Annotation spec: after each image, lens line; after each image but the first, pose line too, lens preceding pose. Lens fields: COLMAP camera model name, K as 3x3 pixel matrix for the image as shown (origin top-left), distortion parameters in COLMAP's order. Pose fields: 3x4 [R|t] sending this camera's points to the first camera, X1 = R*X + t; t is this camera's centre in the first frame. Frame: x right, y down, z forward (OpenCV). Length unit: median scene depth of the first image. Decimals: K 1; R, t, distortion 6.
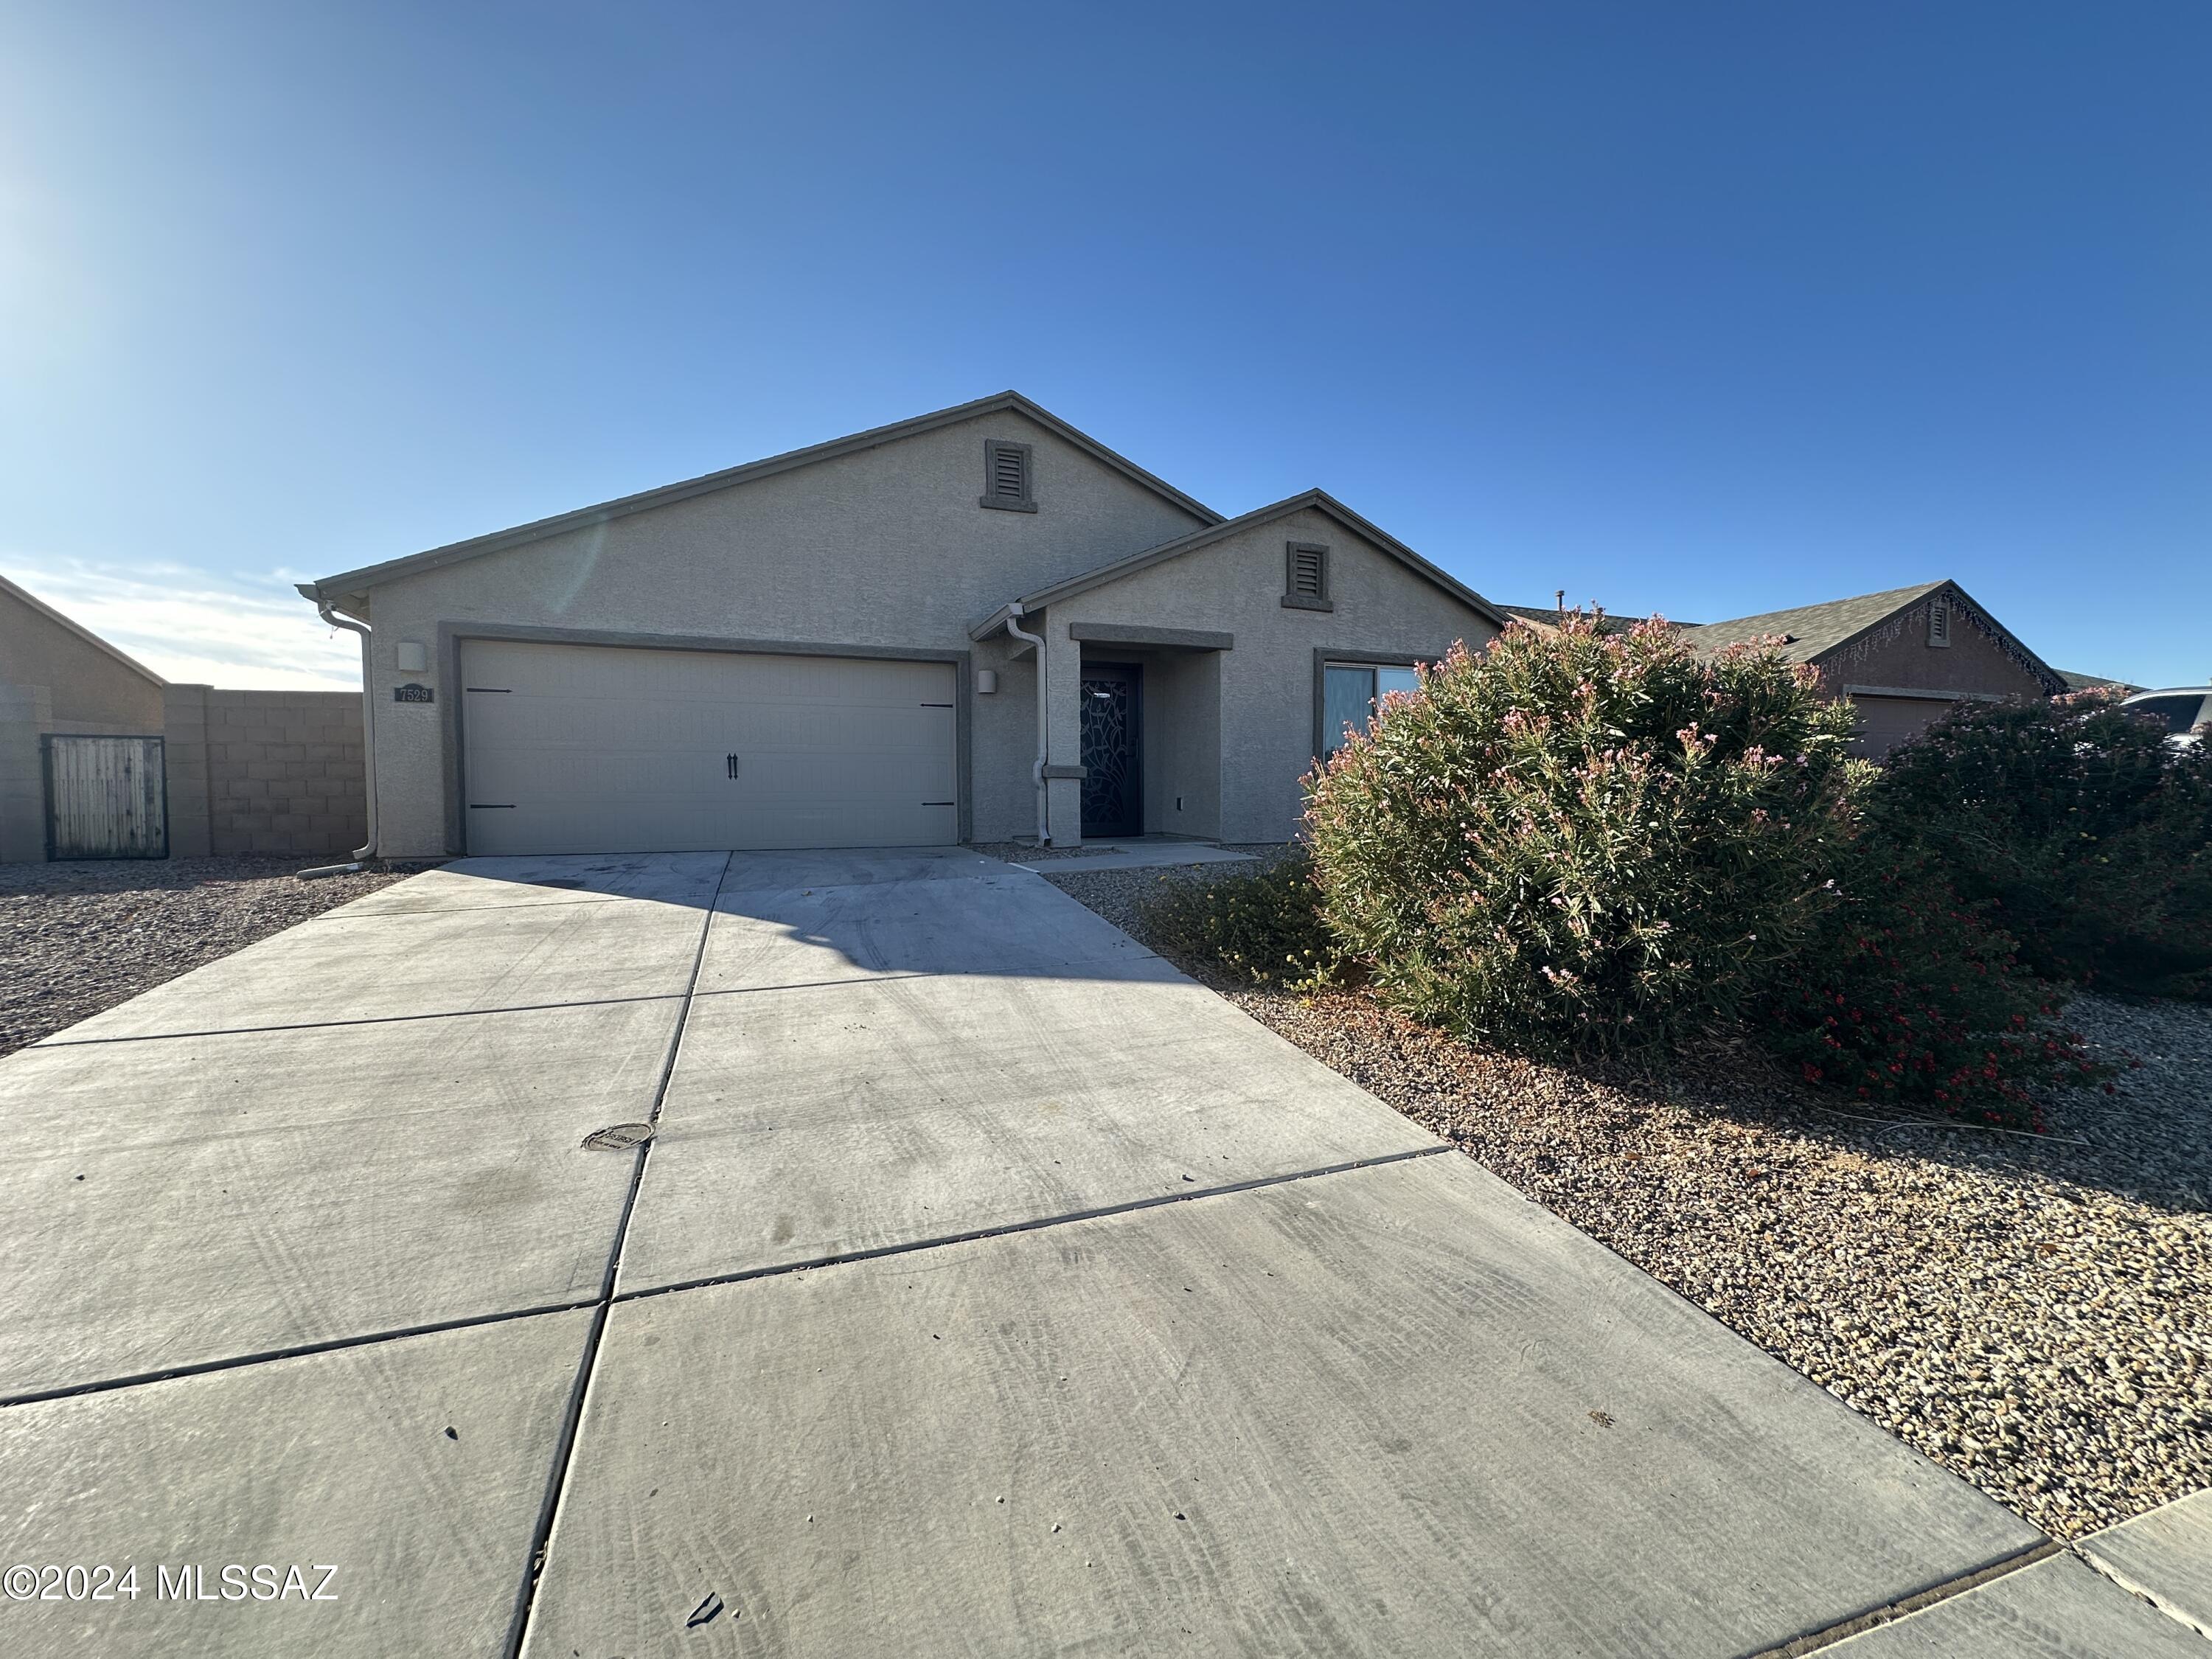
lens RADIAL K [[884.5, 0, 1103.9], [0, 884.5, 825.3], [0, 0, 1]] dist [-0.004968, 0.001394]
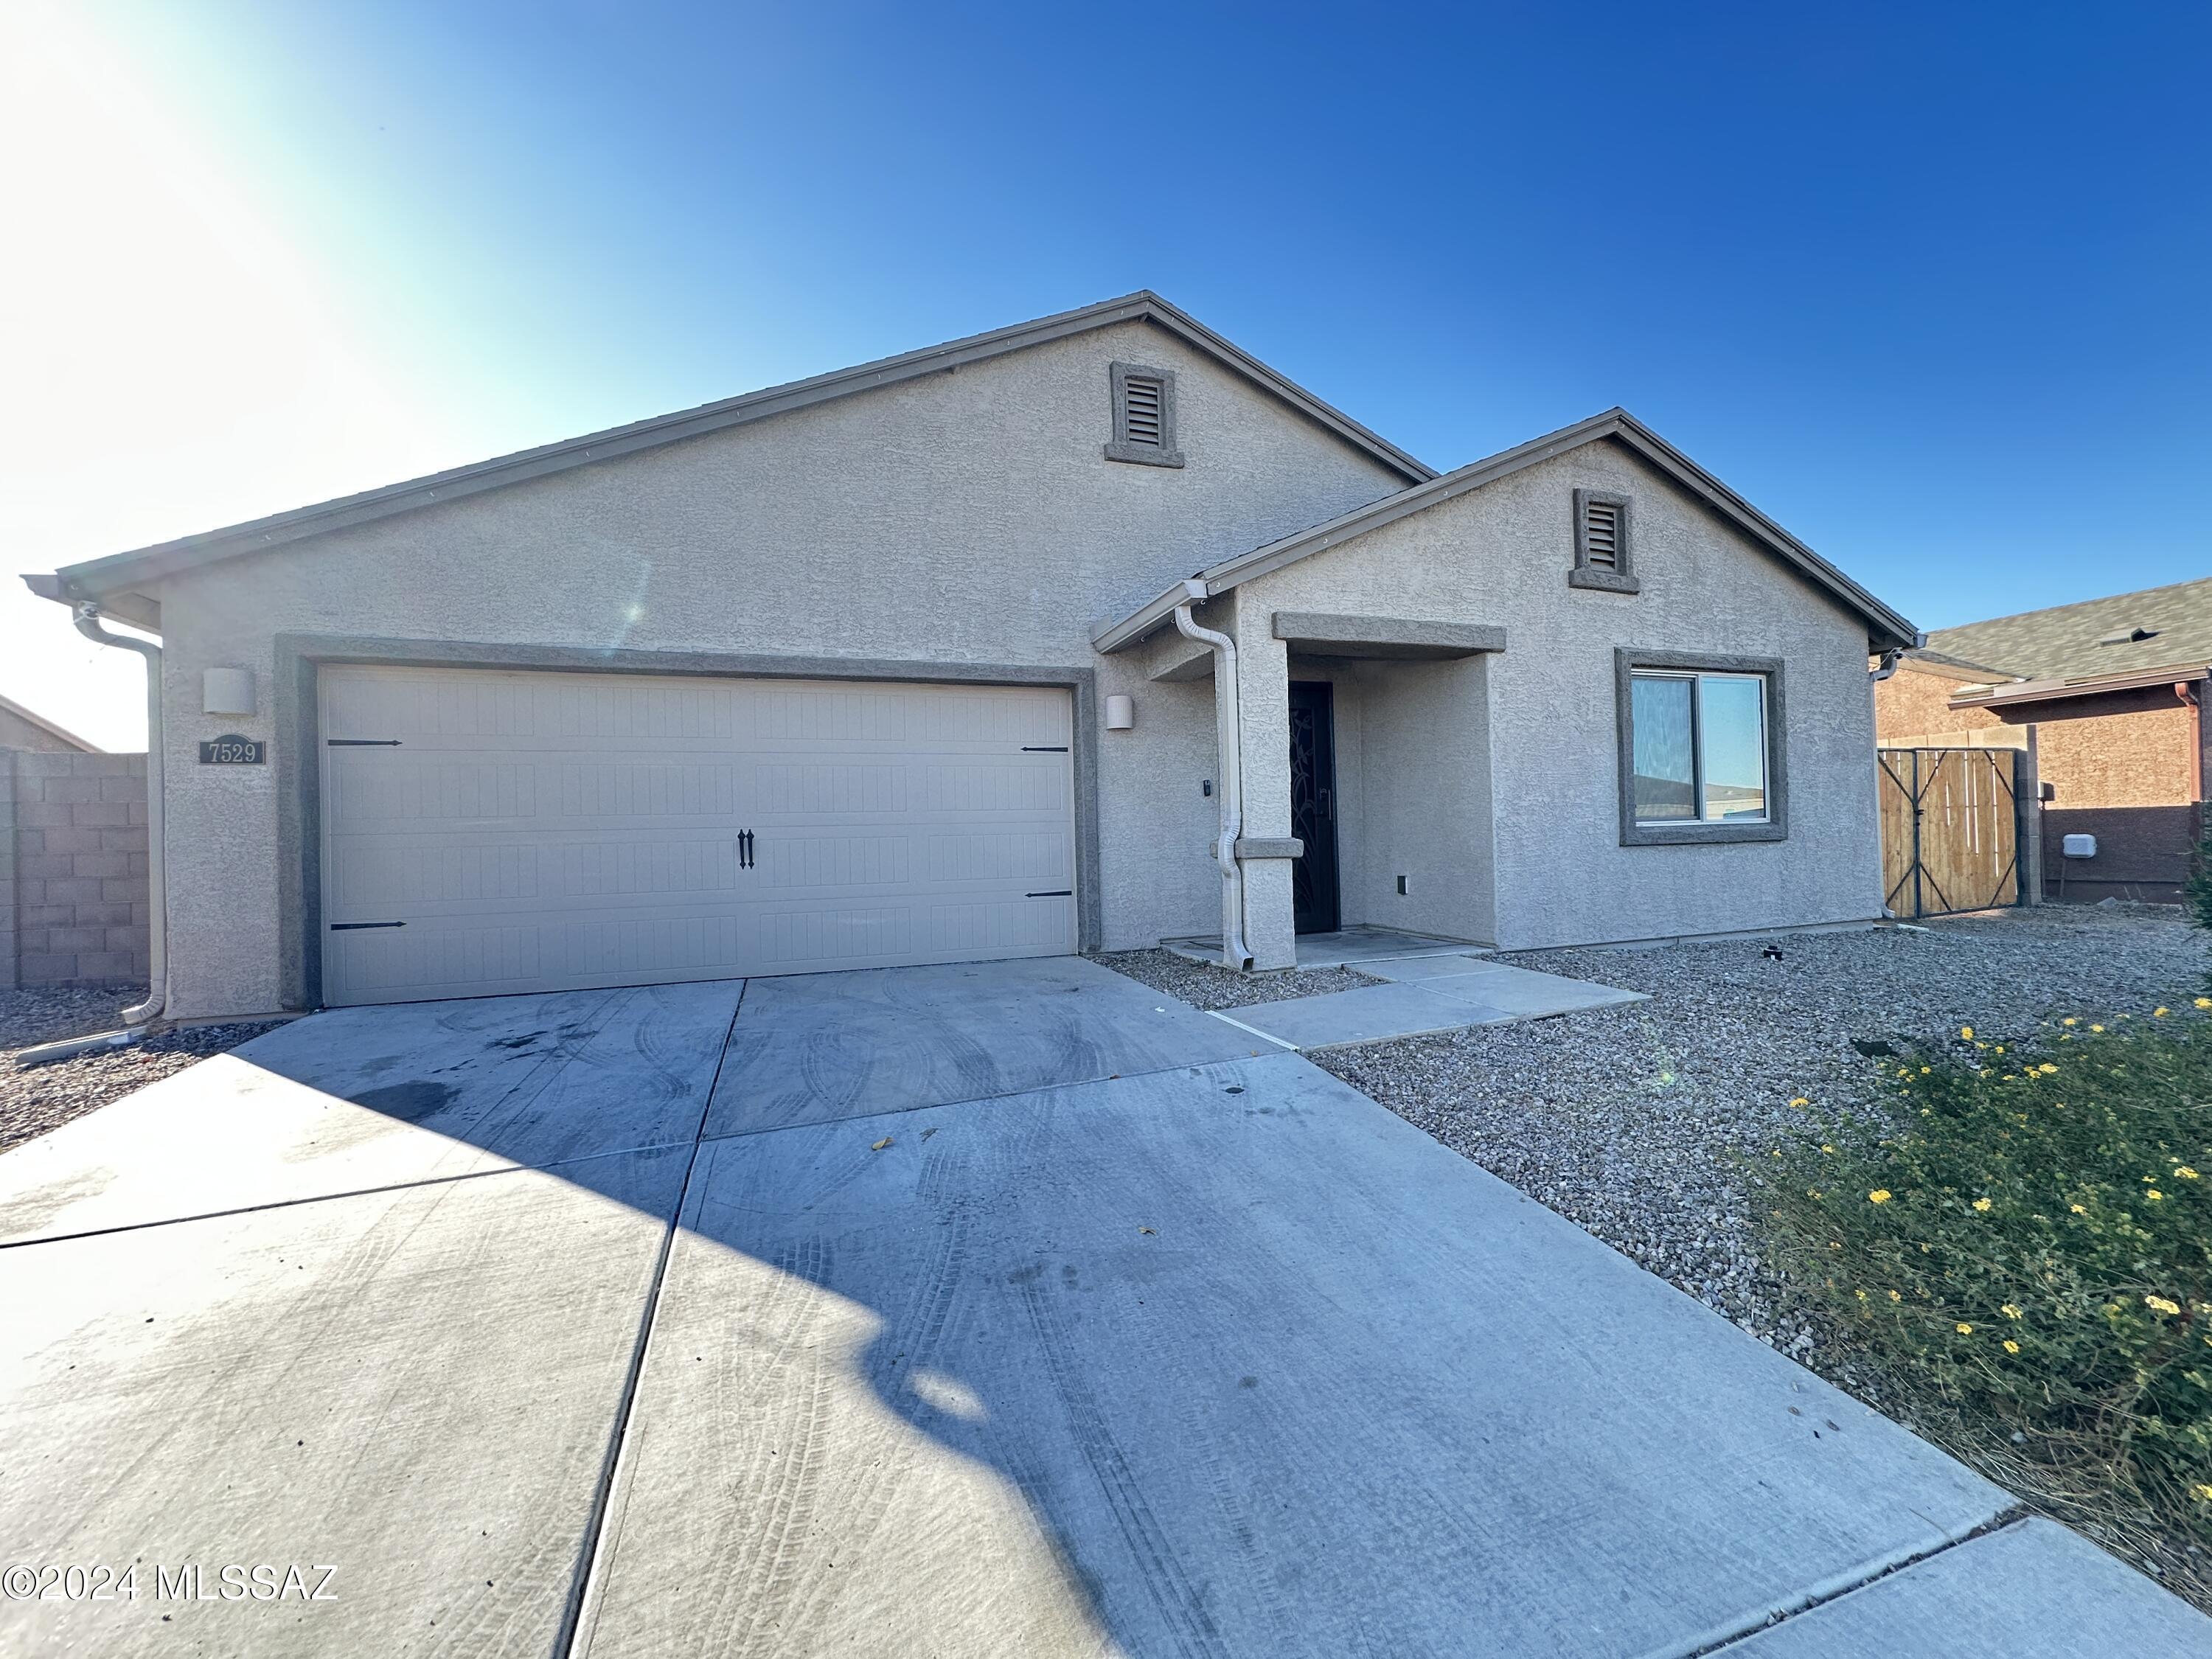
lens RADIAL K [[884.5, 0, 1103.5], [0, 884.5, 827.8], [0, 0, 1]] dist [-0.004968, 0.001394]
pose [[0.999218, -0.023357, -0.031900, -0.130952], [0.021814, 0.998615, -0.047876, -0.044331], [0.032974, 0.047142, 0.998344, 0.344983]]
